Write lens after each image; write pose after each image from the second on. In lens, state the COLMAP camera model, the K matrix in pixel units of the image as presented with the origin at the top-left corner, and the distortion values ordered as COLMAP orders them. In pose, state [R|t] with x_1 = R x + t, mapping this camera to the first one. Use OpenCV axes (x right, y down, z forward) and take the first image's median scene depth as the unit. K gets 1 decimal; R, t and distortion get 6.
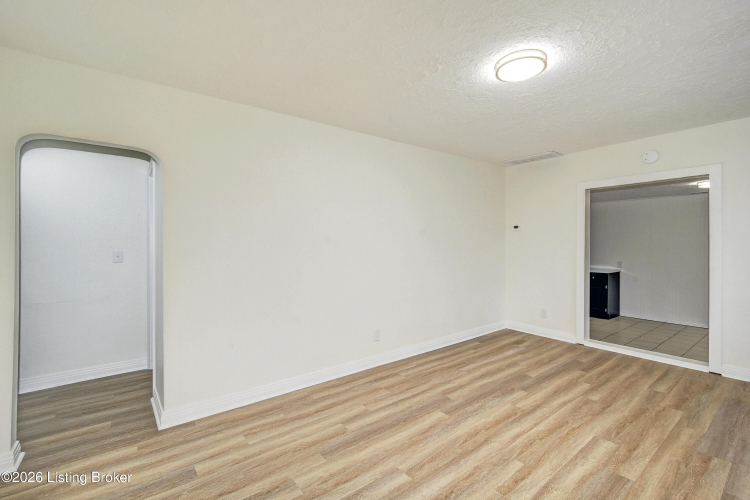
lens RADIAL K [[330.6, 0, 378.8], [0, 330.6, 244.7], [0, 0, 1]] dist [0.016639, -0.009691]
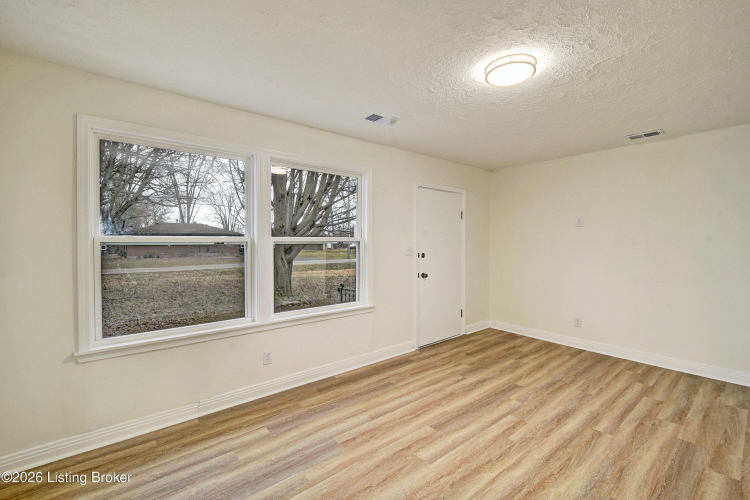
lens RADIAL K [[330.6, 0, 378.8], [0, 330.6, 244.7], [0, 0, 1]] dist [0.016639, -0.009691]
pose [[-0.999257, 0.004398, -0.038285, 0.703091], [0.004121, 0.999965, 0.007327, -0.023019], [0.038316, 0.007164, -0.999240, 1.618715]]
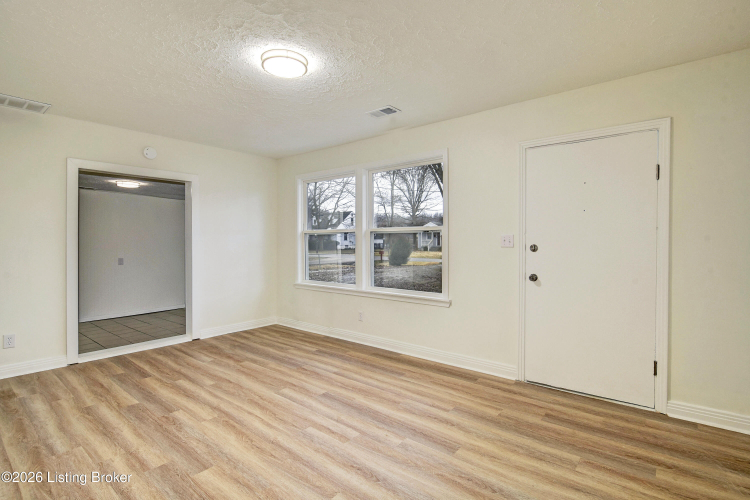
lens RADIAL K [[365.6, 0, 373.1], [0, 365.6, 242.7], [0, 0, 1]] dist [-0.001989, -0.001341]
pose [[-0.212471, -0.000094, 0.977167, -0.626275], [0.002266, 0.999997, 0.000589, 0.022945], [-0.977165, 0.002339, -0.212470, 0.796112]]
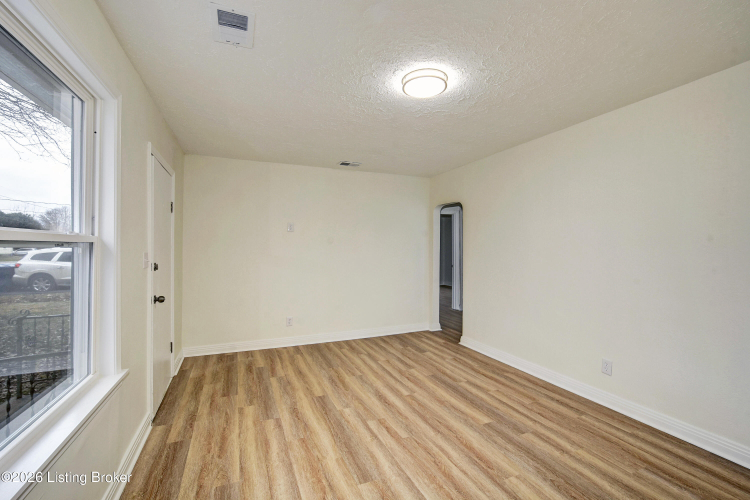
lens RADIAL K [[330.6, 0, 378.8], [0, 330.6, 244.7], [0, 0, 1]] dist [0.016639, -0.009691]
pose [[-0.251363, -0.003351, -0.967887, 1.213654], [0.000736, 0.999993, -0.003653, -0.019978], [0.967893, -0.001631, -0.251358, 0.917626]]
